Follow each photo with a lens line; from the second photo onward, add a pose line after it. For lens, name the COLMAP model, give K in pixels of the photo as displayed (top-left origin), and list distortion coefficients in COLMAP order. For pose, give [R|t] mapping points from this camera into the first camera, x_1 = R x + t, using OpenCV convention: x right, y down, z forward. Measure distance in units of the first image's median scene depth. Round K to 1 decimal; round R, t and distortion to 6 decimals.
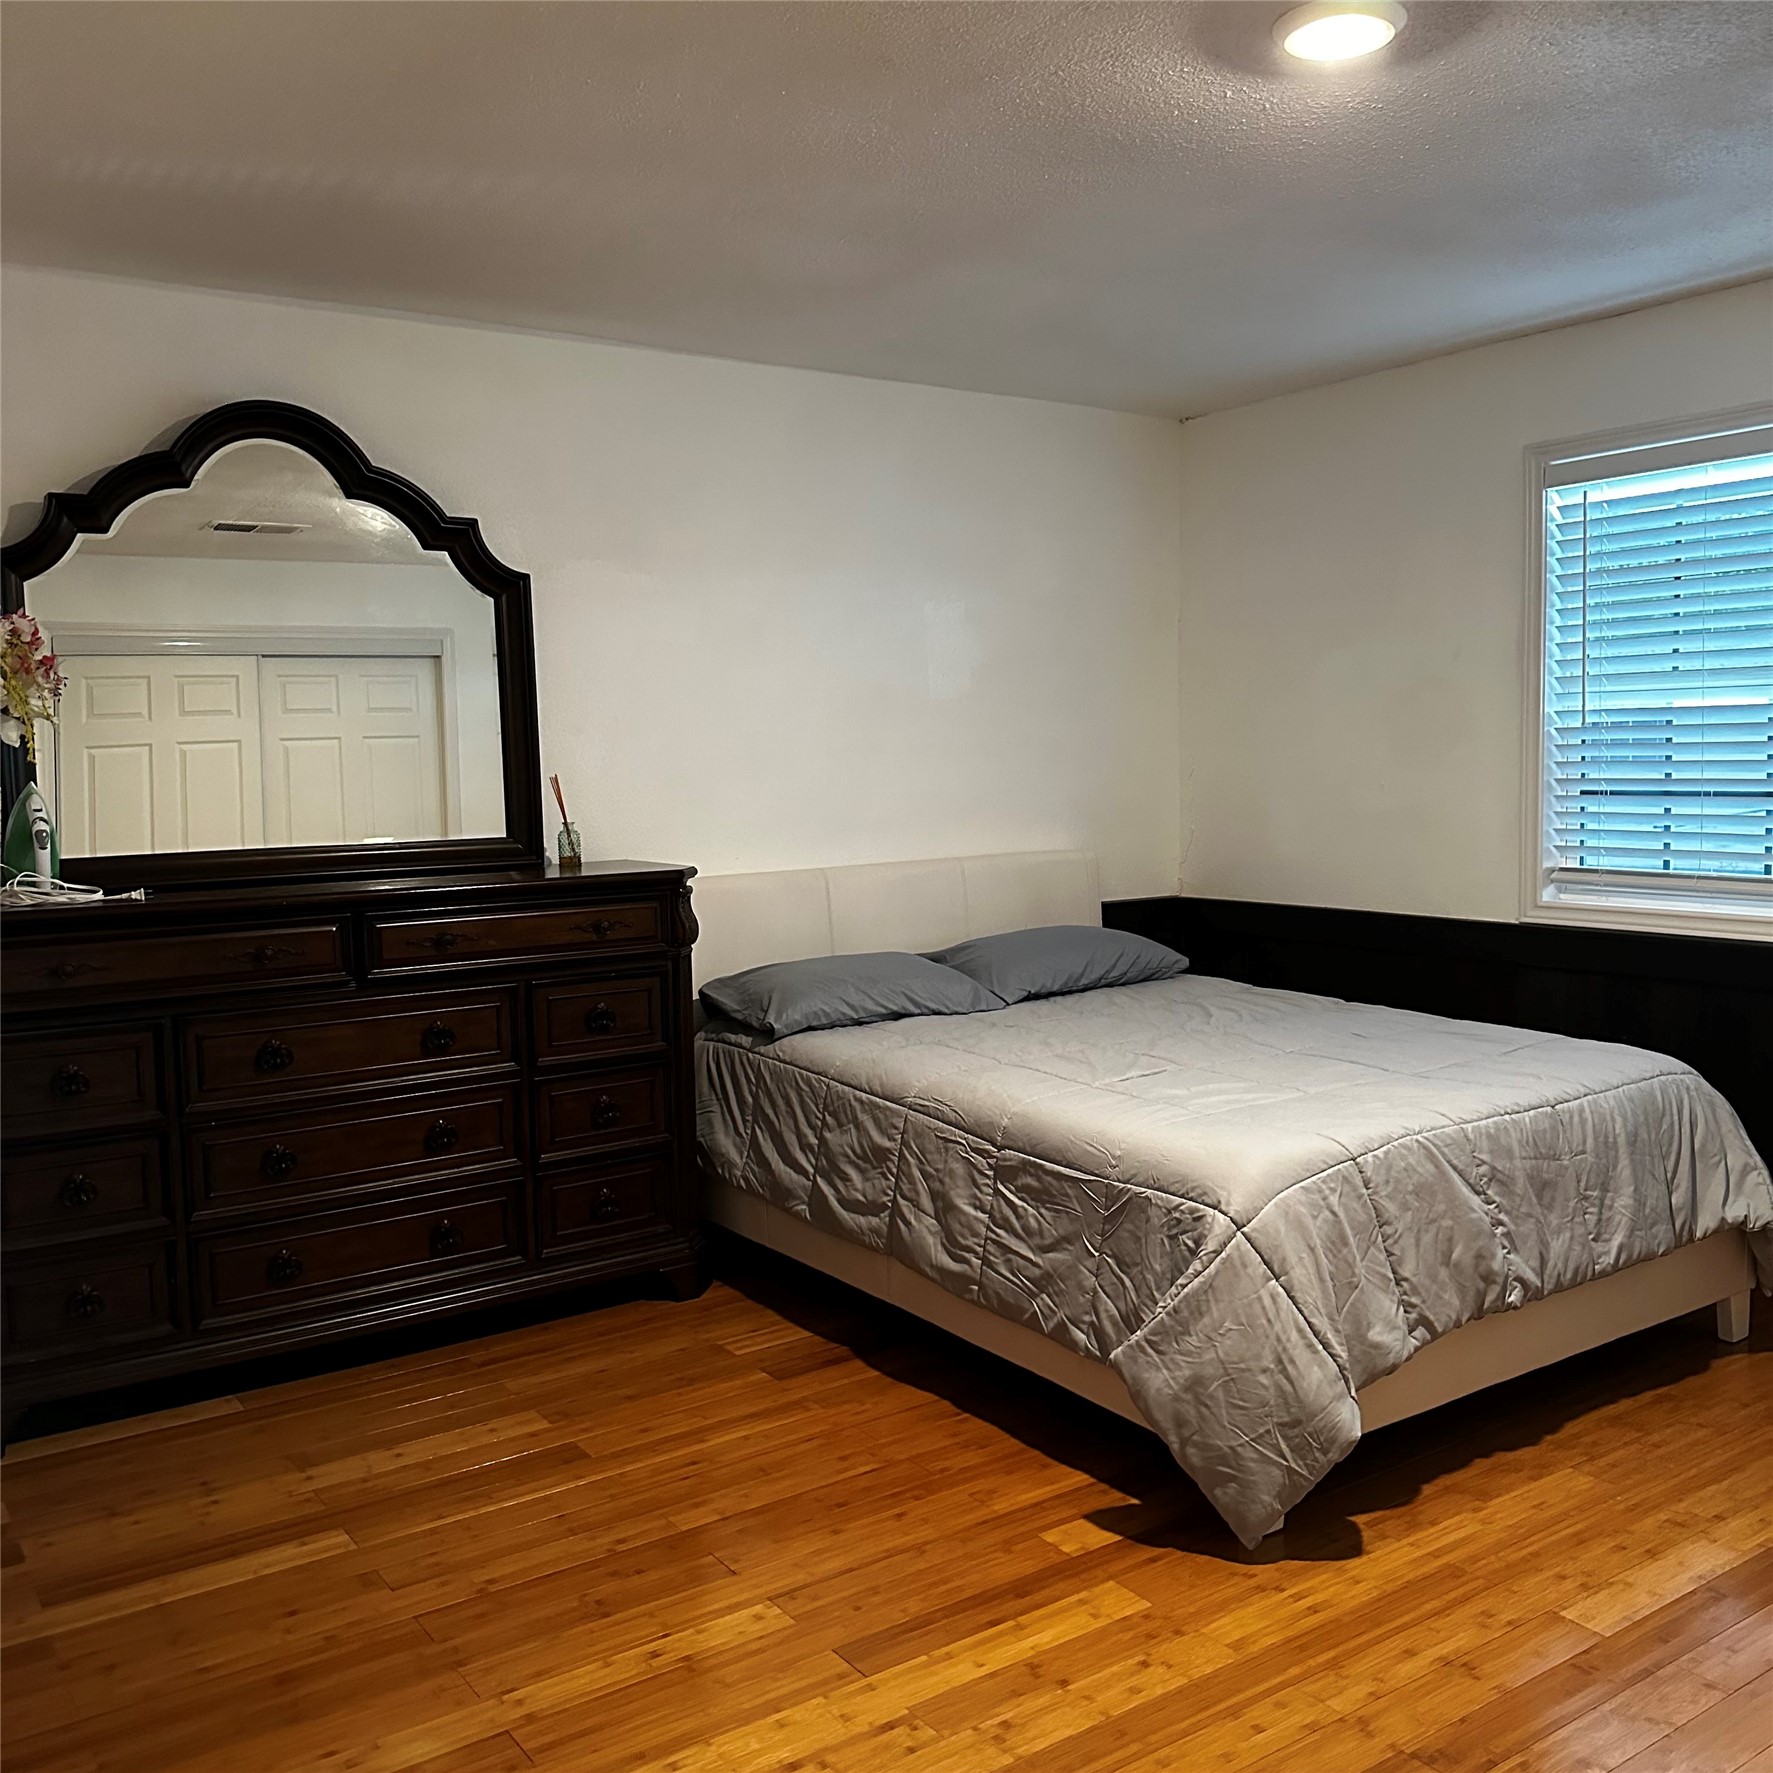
lens RADIAL K [[1648.9, 0, 886.6], [0, 1648.9, 892.3], [0, 0, 1]] dist [0.159029, -0.267702]
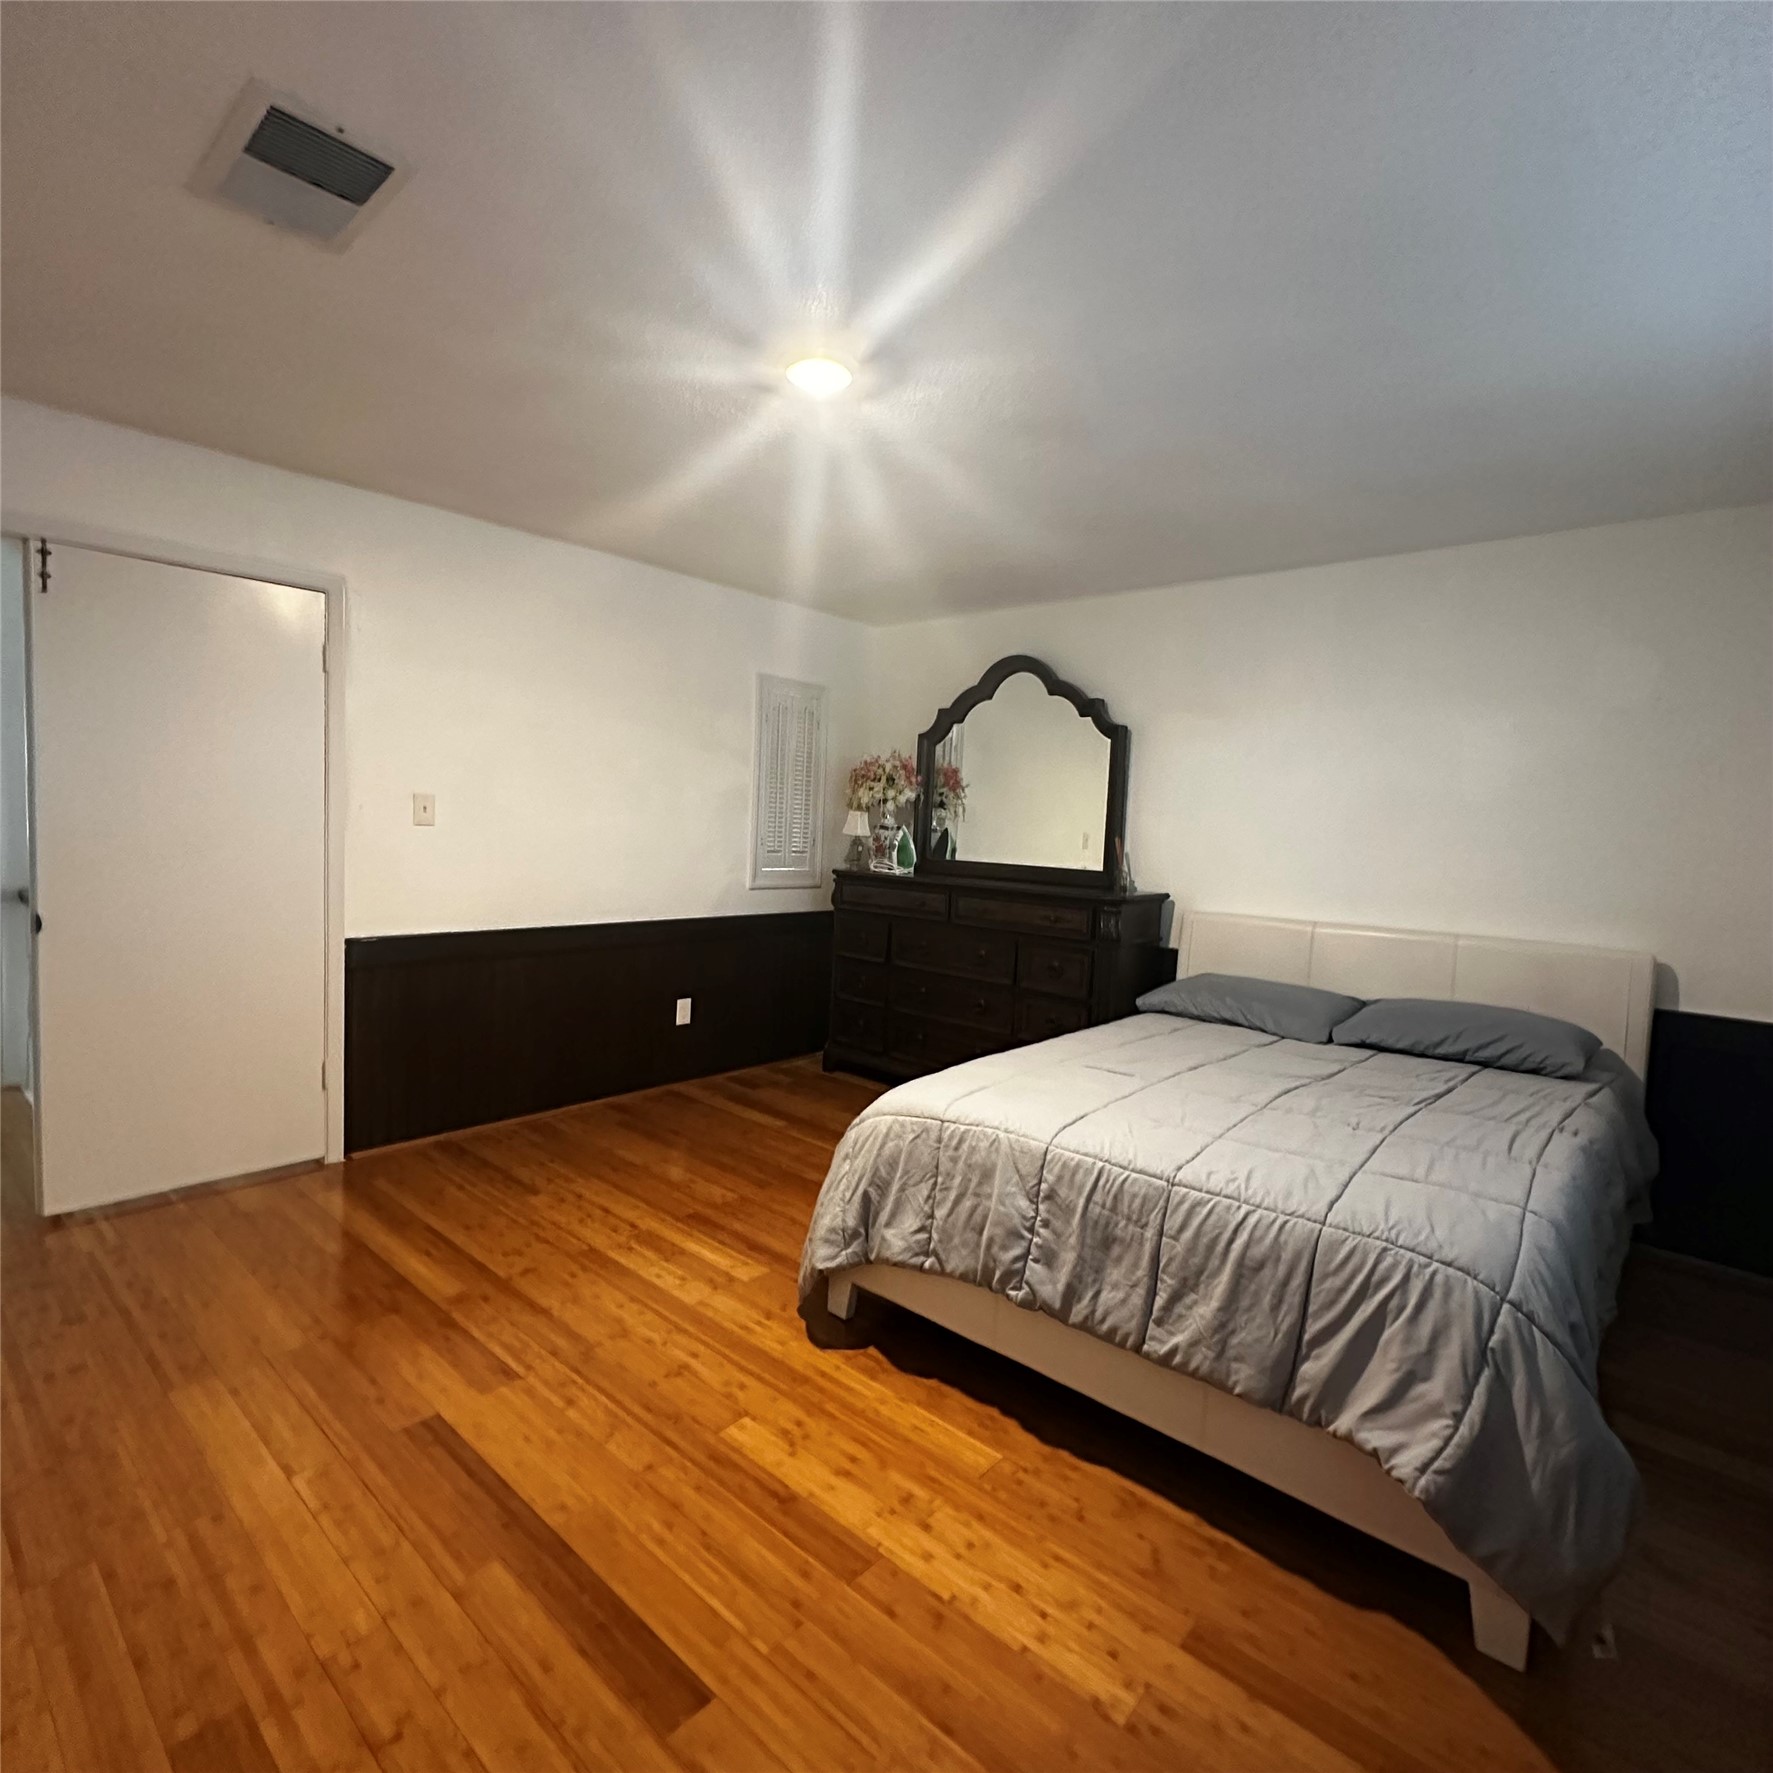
lens RADIAL K [[934.6, 0, 886.5], [0, 934.6, 886.5], [0, 0, 1]] dist [-0.003027, -0.001085]
pose [[0.242037, 0.098188, -0.965286, 0.911599], [-0.133371, 0.988790, 0.067138, -0.070167], [0.961057, 0.112491, 0.252419, 0.683234]]
